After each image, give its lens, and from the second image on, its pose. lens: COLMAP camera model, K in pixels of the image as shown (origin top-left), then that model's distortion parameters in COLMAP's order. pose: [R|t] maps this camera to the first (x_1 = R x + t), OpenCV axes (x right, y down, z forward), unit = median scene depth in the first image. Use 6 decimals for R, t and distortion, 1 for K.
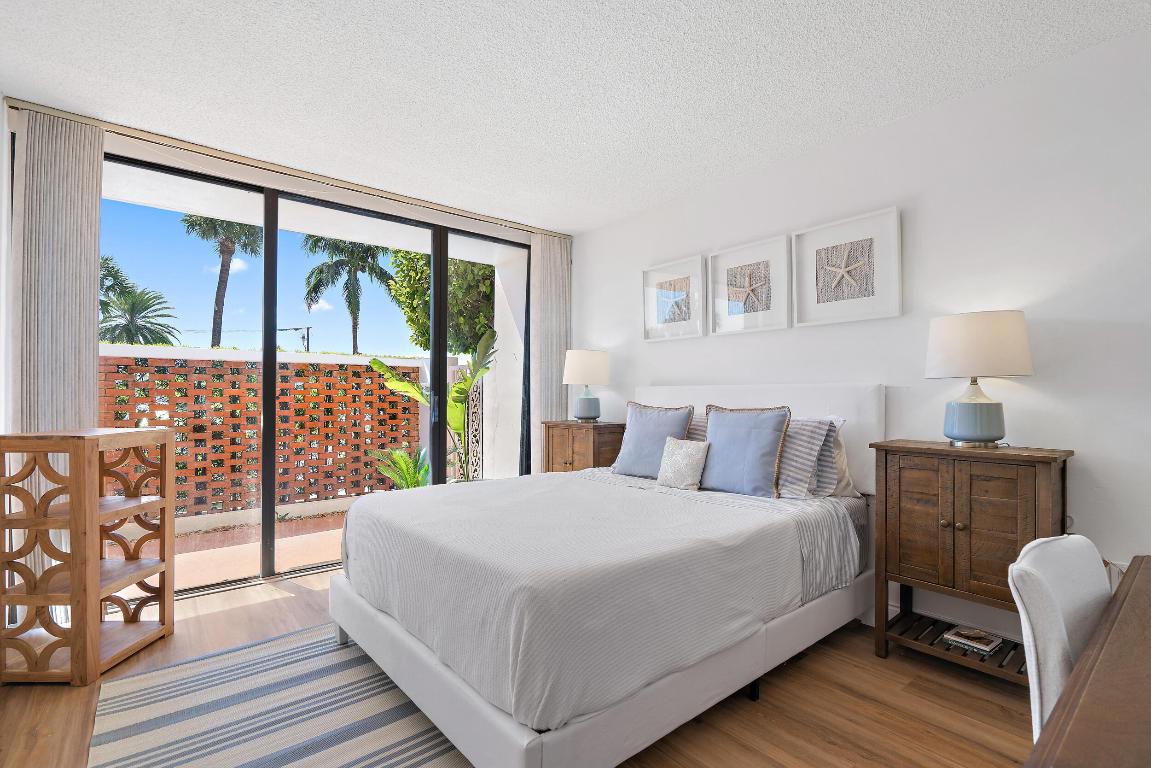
lens RADIAL K [[531.5, 0, 570.1], [0, 531.5, 388.1], [0, 0, 1]] dist [-0.002262, 0.000371]
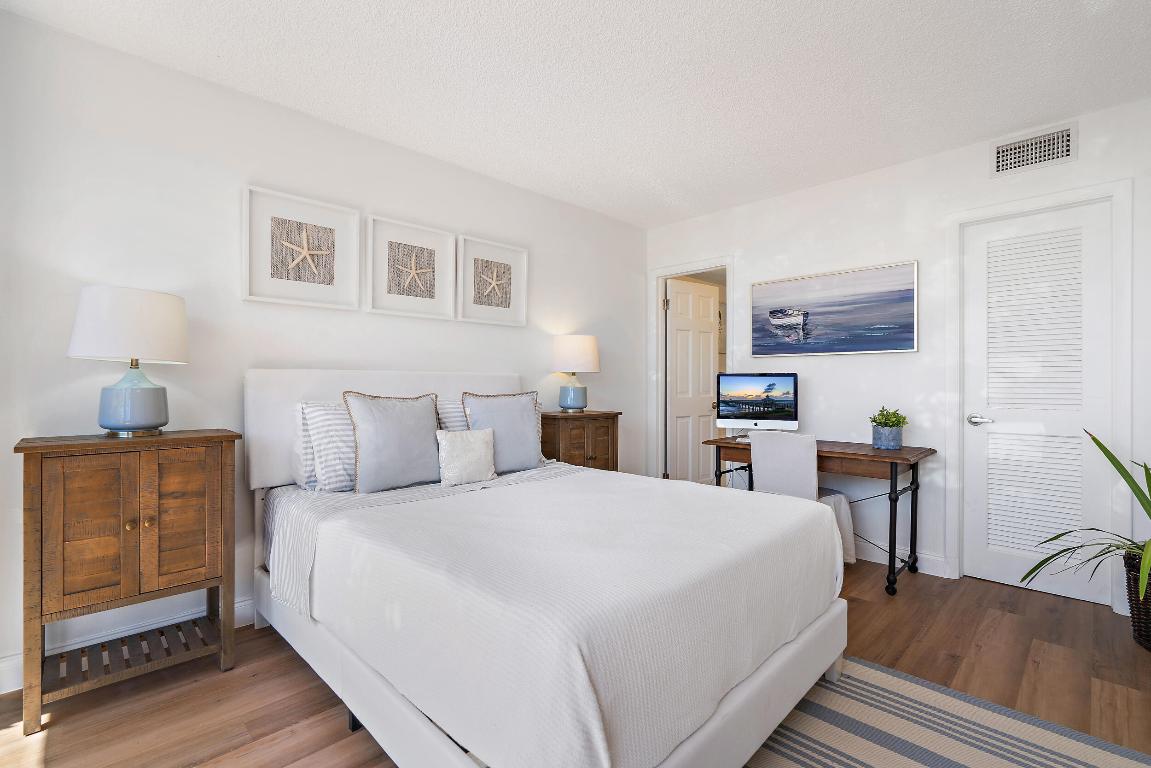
lens RADIAL K [[525.0, 0, 579.0], [0, 525.0, 382.5], [0, 0, 1]] dist [-0.001408, -0.000296]
pose [[-0.107302, -0.000756, 0.994226, -0.685294], [-0.015824, 0.999874, -0.000947, 0.011061], [-0.994101, -0.015834, -0.107301, 0.862772]]
